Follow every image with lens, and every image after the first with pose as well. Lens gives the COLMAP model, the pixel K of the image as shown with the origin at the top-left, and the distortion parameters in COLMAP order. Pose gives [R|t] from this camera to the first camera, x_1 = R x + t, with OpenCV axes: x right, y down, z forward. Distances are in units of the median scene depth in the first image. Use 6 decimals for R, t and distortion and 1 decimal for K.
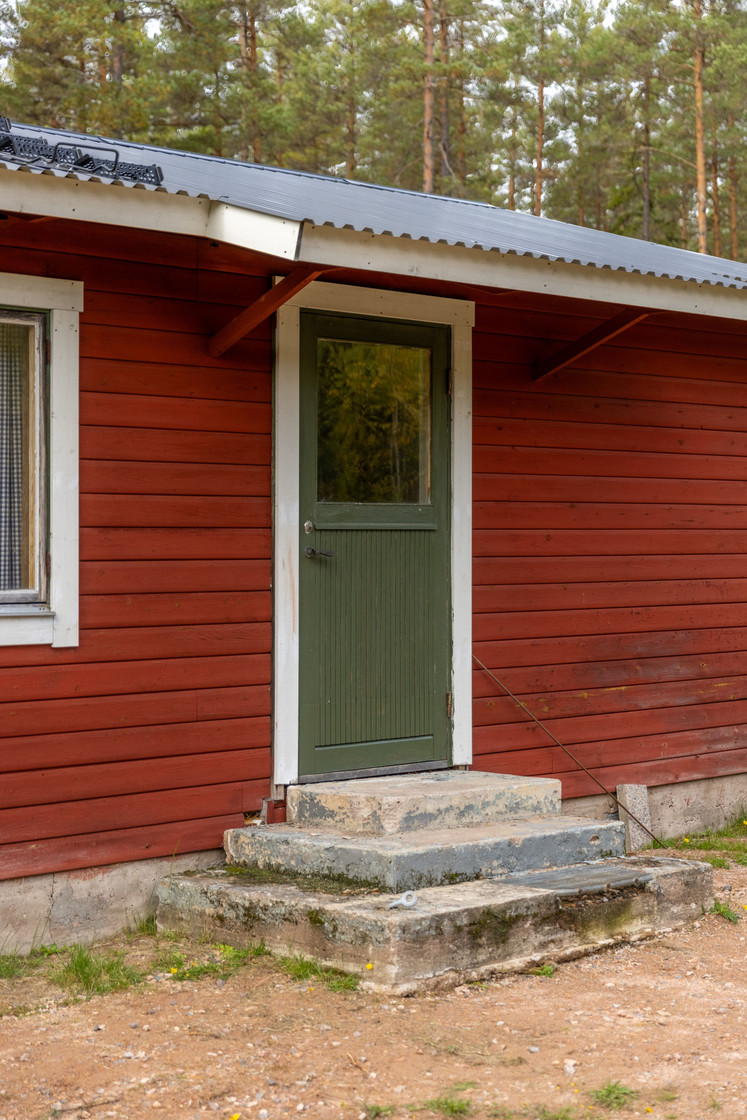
lens RADIAL K [[1994.1, 0, 373.7], [0, 1994.1, 561.2], [0, 0, 1]] dist [0.052438, 0.000000]
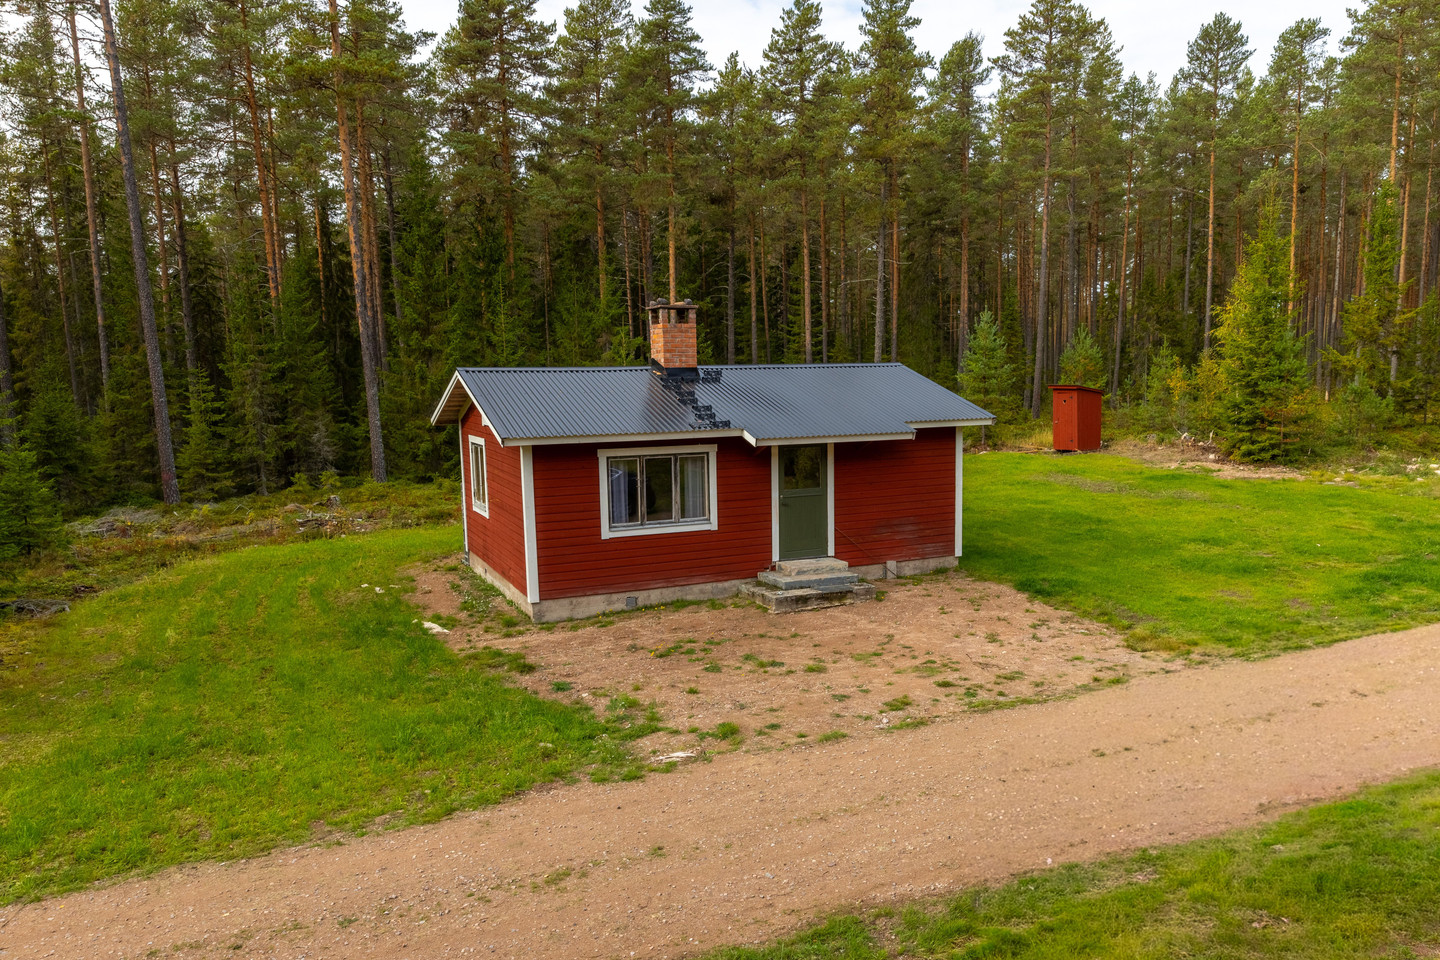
lens RADIAL K [[986.7, 0, 719.6], [0, 986.7, 478.7], [0, 0, 1]] dist [0.000173, 0.000010]
pose [[0.938260, 0.009879, -0.345790, 0.548227], [0.018307, 0.996773, 0.078151, -0.216520], [0.345447, -0.079656, 0.935052, -0.904649]]
